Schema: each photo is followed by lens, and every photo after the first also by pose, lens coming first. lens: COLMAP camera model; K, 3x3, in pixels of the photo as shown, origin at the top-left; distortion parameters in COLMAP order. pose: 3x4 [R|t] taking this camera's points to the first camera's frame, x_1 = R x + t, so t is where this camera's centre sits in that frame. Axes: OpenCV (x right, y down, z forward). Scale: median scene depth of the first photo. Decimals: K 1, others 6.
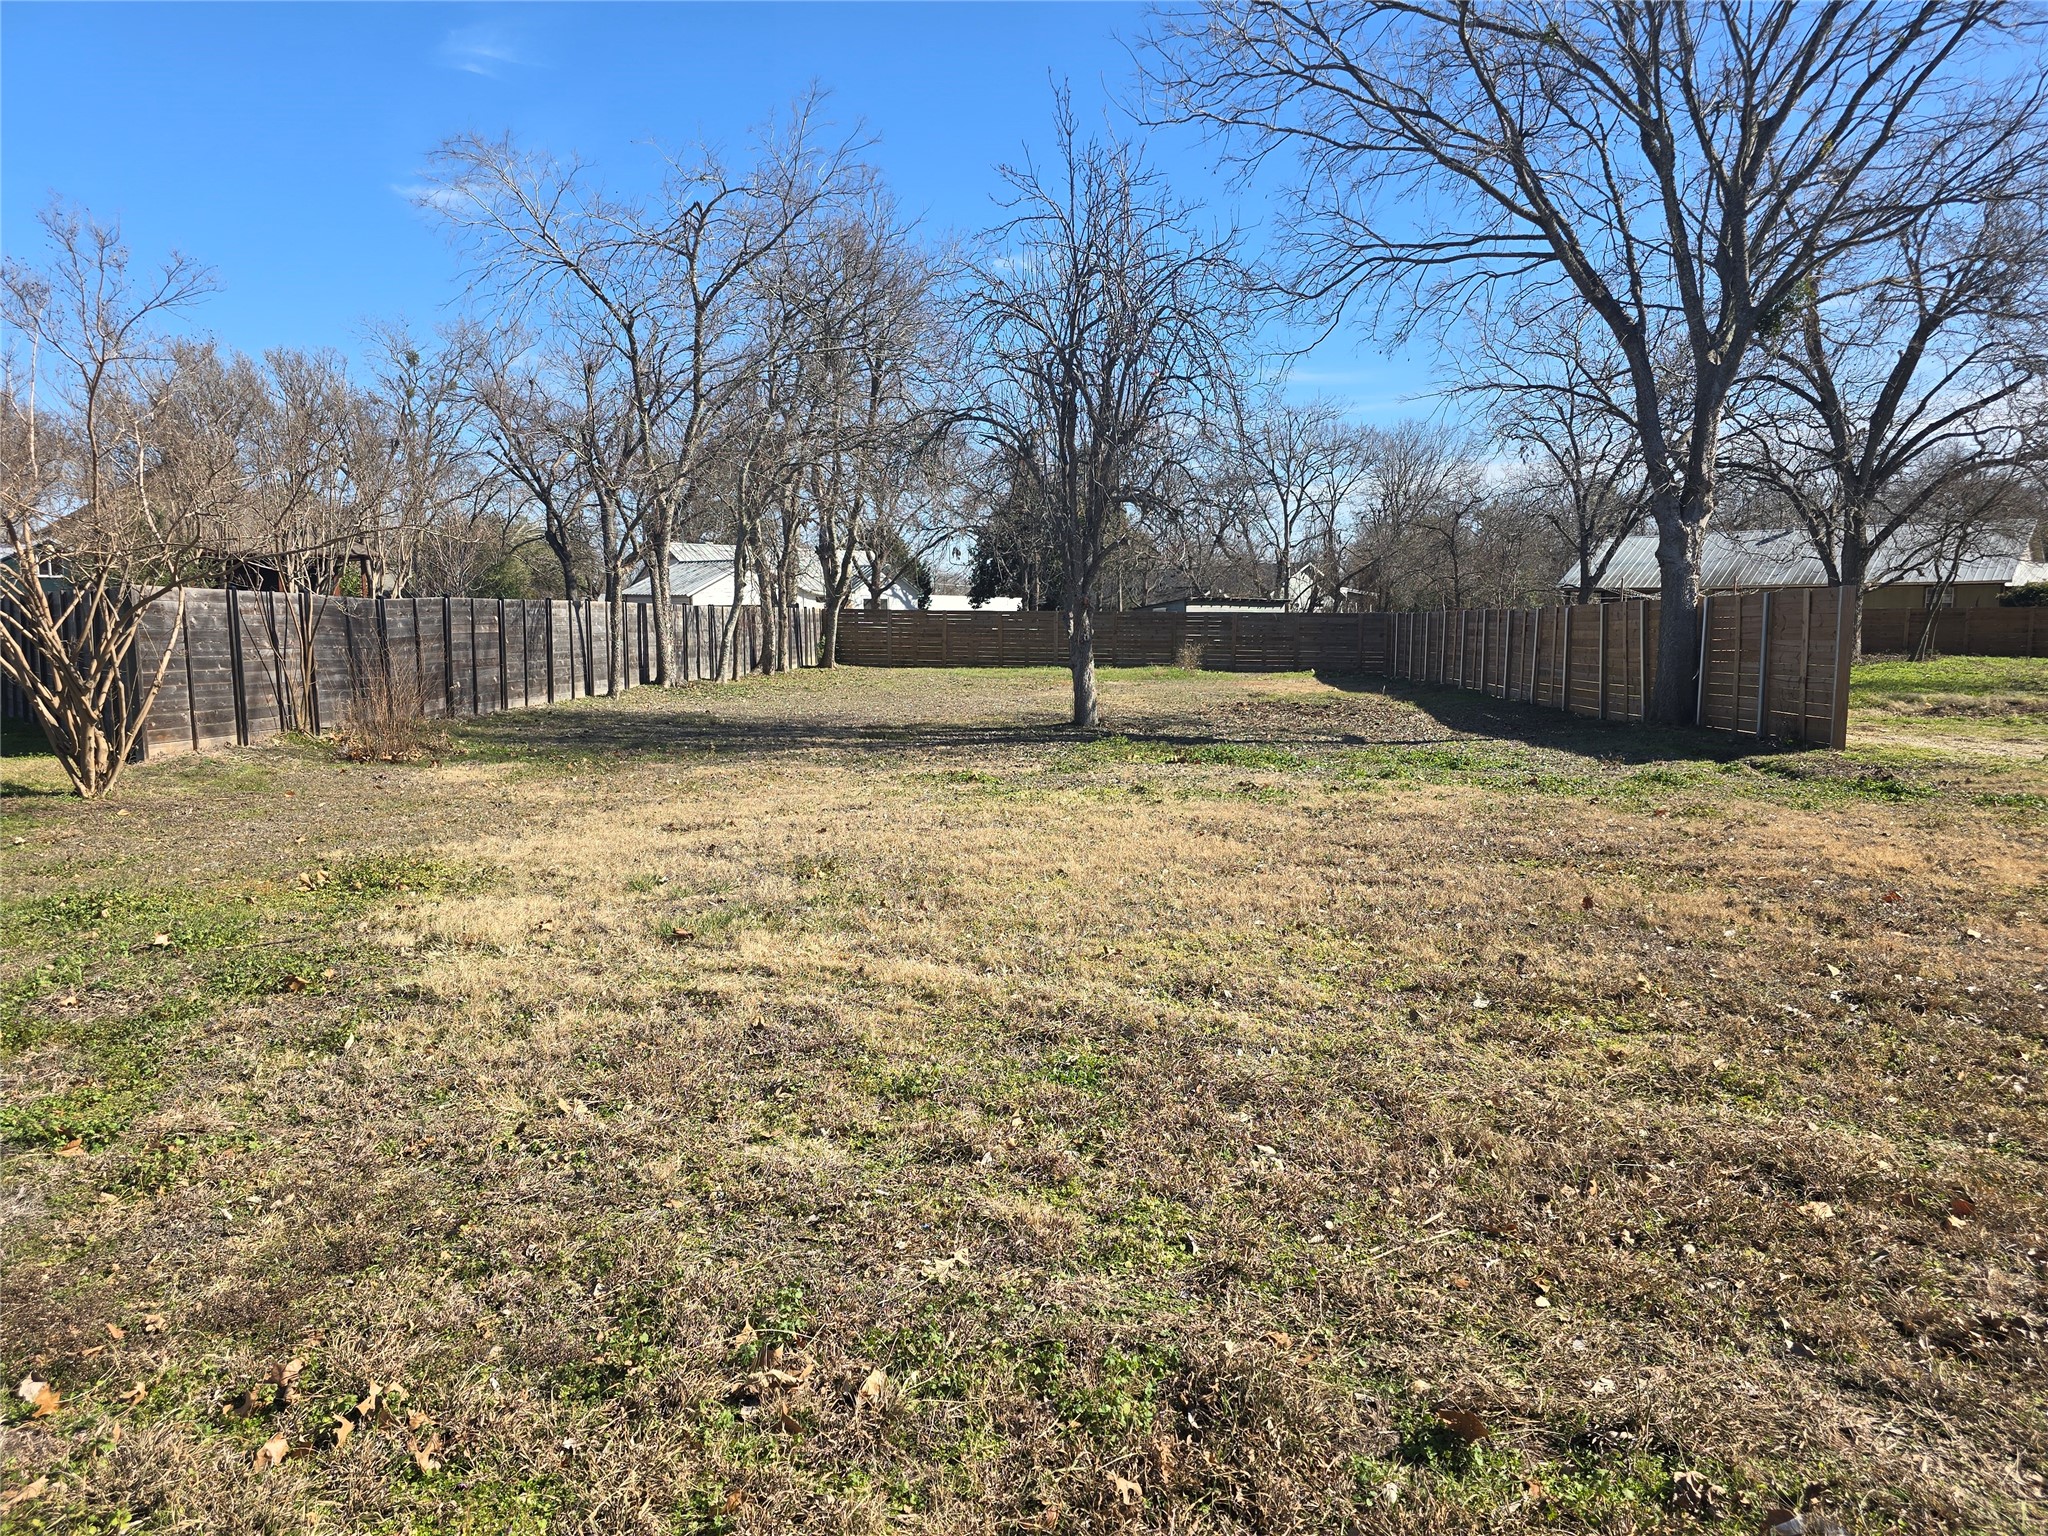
lens RADIAL K [[1379.4, 0, 986.6], [0, 1379.4, 790.9], [0, 0, 1]] dist [0.066601, -0.061413]
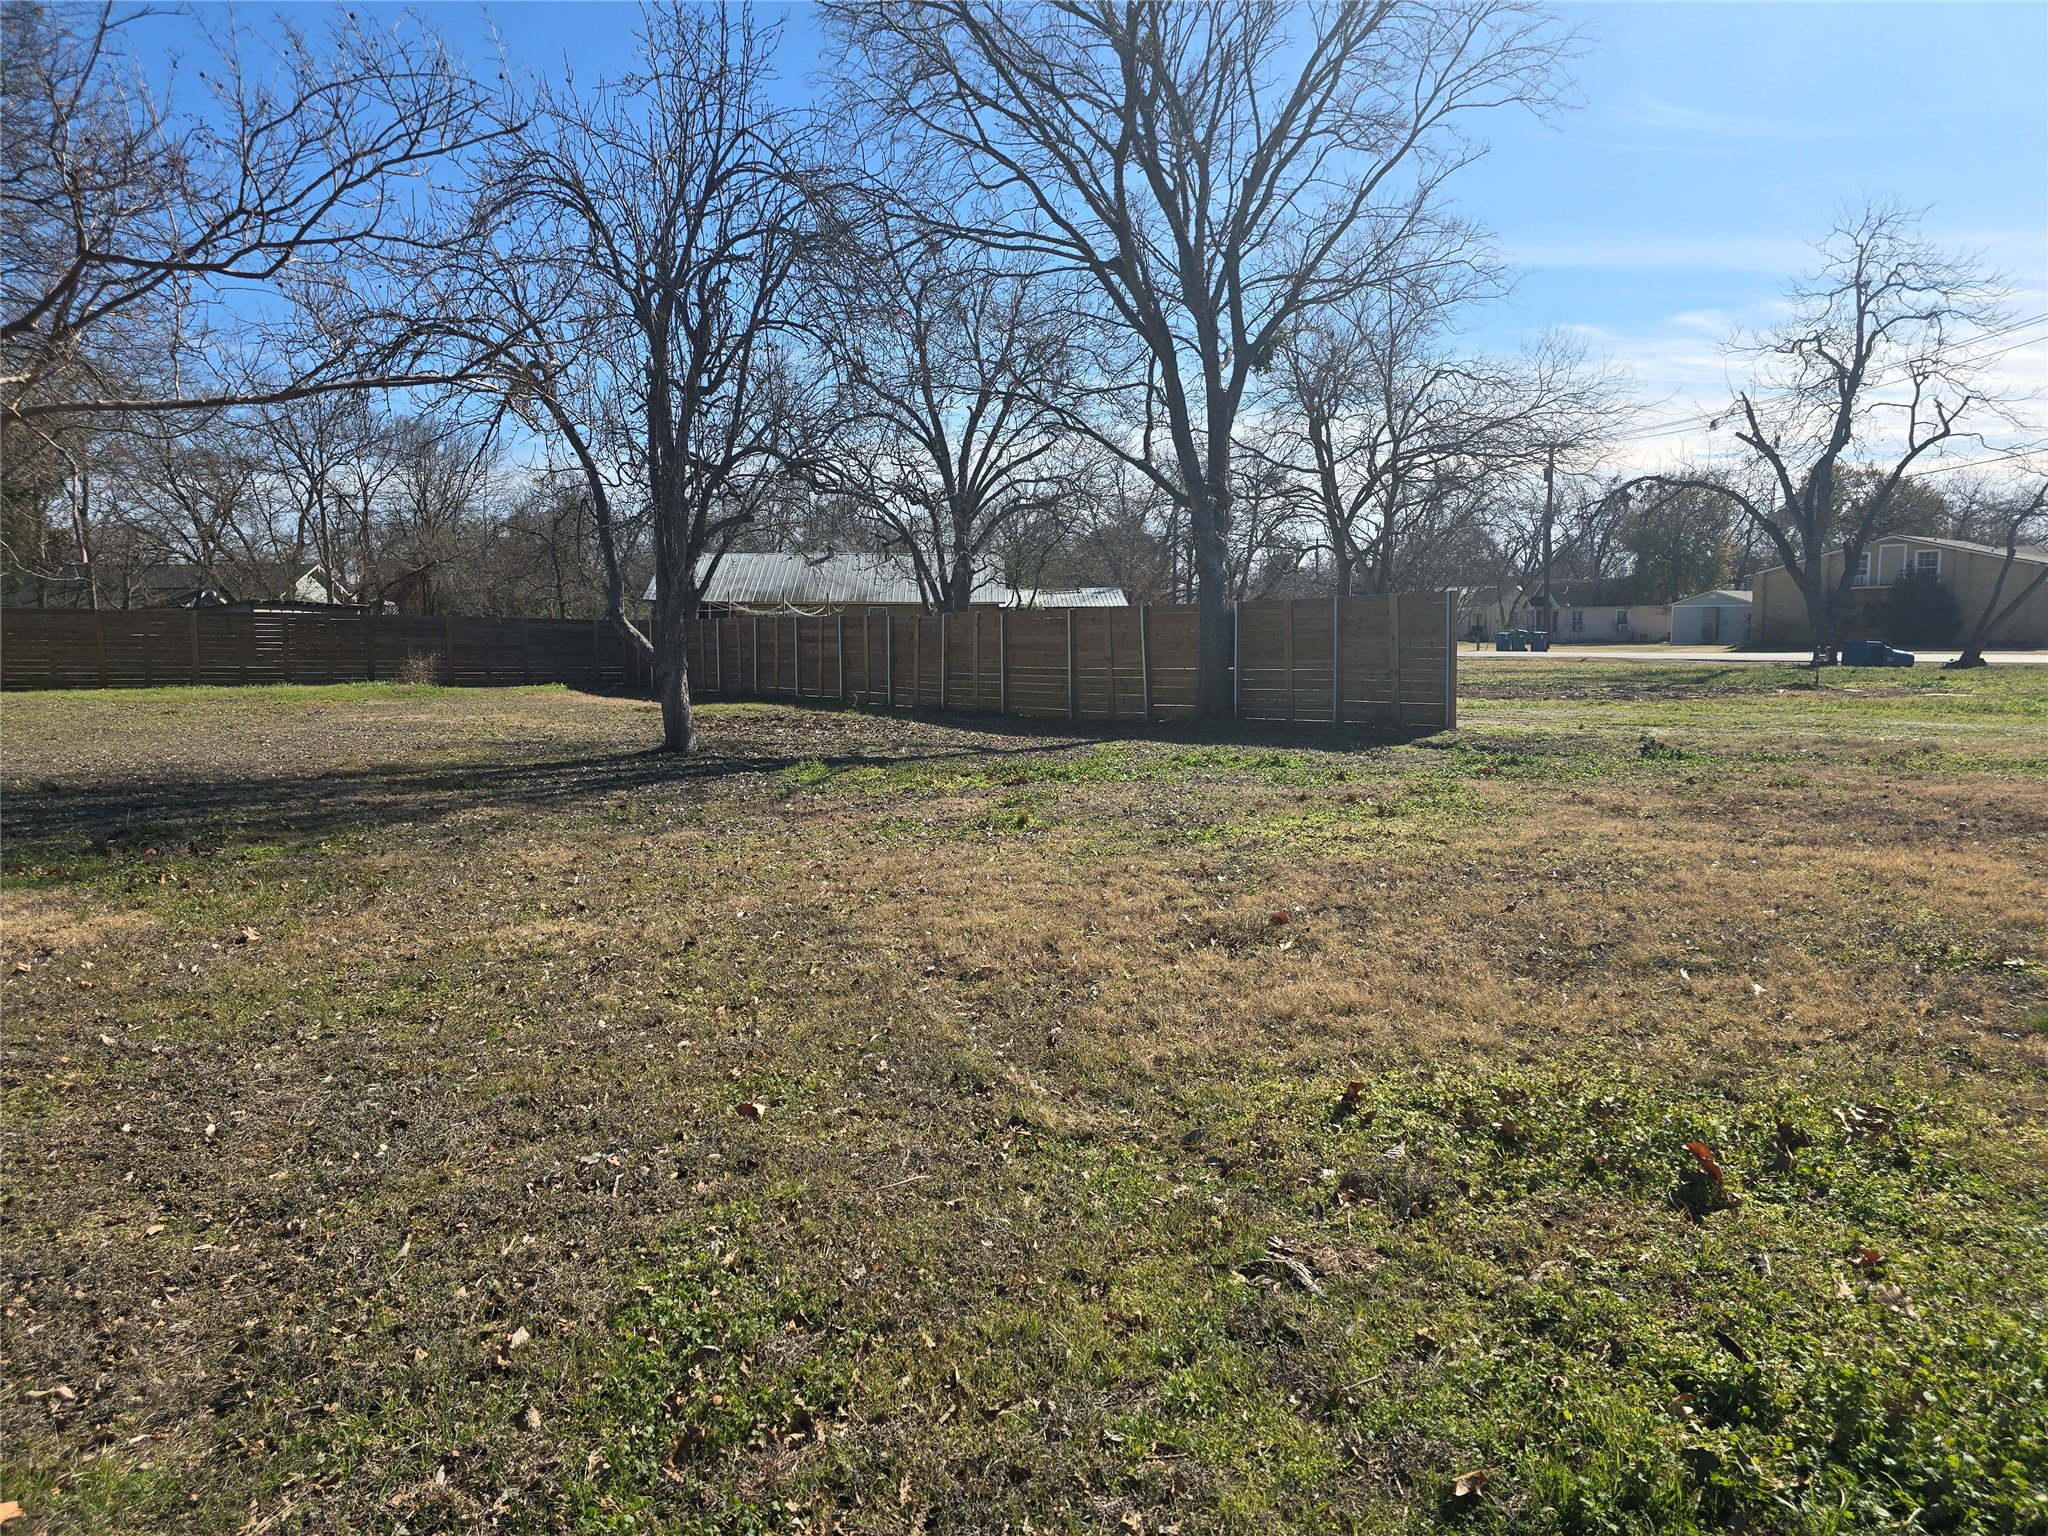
lens RADIAL K [[1379.4, 0, 1015.7], [0, 1379.4, 765.2], [0, 0, 1]] dist [0.066601, -0.061413]
pose [[0.709621, -0.064611, 0.701615, -0.169930], [0.084621, 0.996394, 0.006171, -0.014712], [-0.699483, 0.054992, 0.712530, 0.157352]]
